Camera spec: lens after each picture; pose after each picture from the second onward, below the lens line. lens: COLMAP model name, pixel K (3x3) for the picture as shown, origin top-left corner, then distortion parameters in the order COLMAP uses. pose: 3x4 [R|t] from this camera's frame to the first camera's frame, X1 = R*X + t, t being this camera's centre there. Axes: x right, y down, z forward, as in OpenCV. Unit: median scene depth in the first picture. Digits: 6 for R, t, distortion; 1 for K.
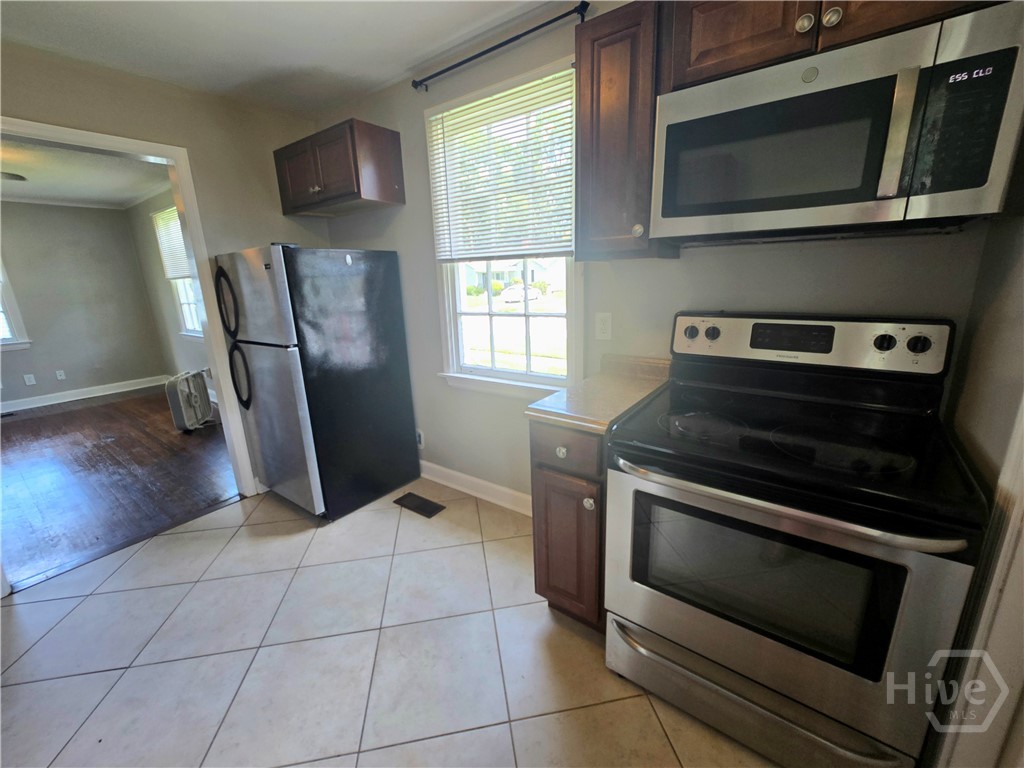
lens RADIAL K [[420.5, 0, 513.9], [0, 420.5, 383.0], [0, 0, 1]] dist [-0.004227, -0.000350]
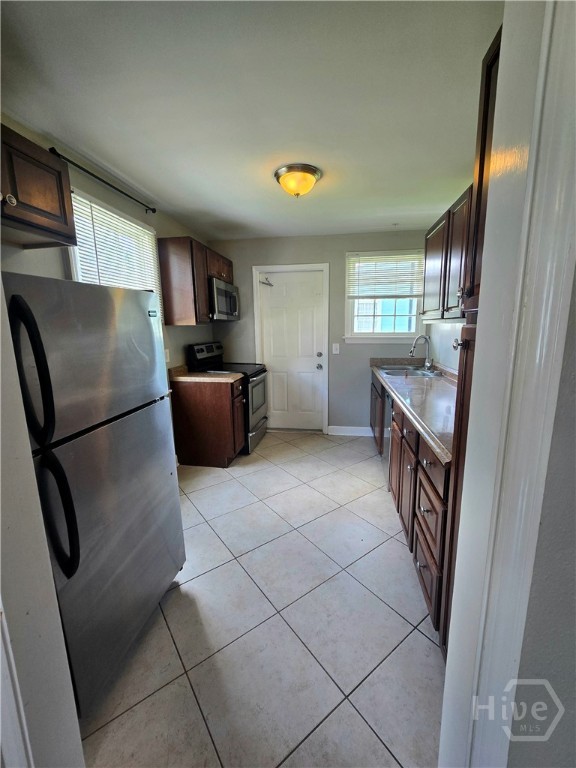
lens RADIAL K [[315.4, 0, 289.0], [0, 315.4, 383.3], [0, 0, 1]] dist [-0.004227, -0.000350]
pose [[-0.467052, -0.121591, 0.875830, -1.420955], [0.244664, 0.934057, 0.260147, -0.260562], [-0.849707, 0.335786, -0.406504, 1.137225]]
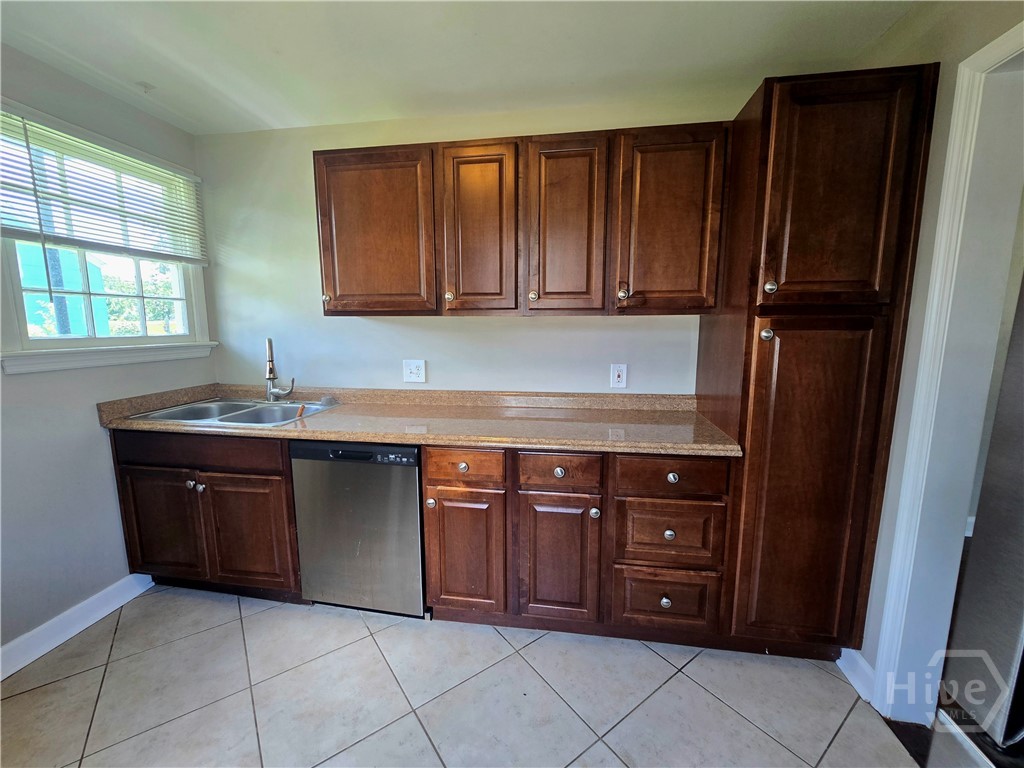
lens RADIAL K [[420.5, 0, 512.1], [0, 420.5, 382.4], [0, 0, 1]] dist [-0.004227, -0.000350]
pose [[-0.886914, 0.099707, -0.451045, -0.336838], [-0.085759, 0.923911, 0.372871, -0.277577], [0.453904, 0.369386, -0.810879, 1.090880]]
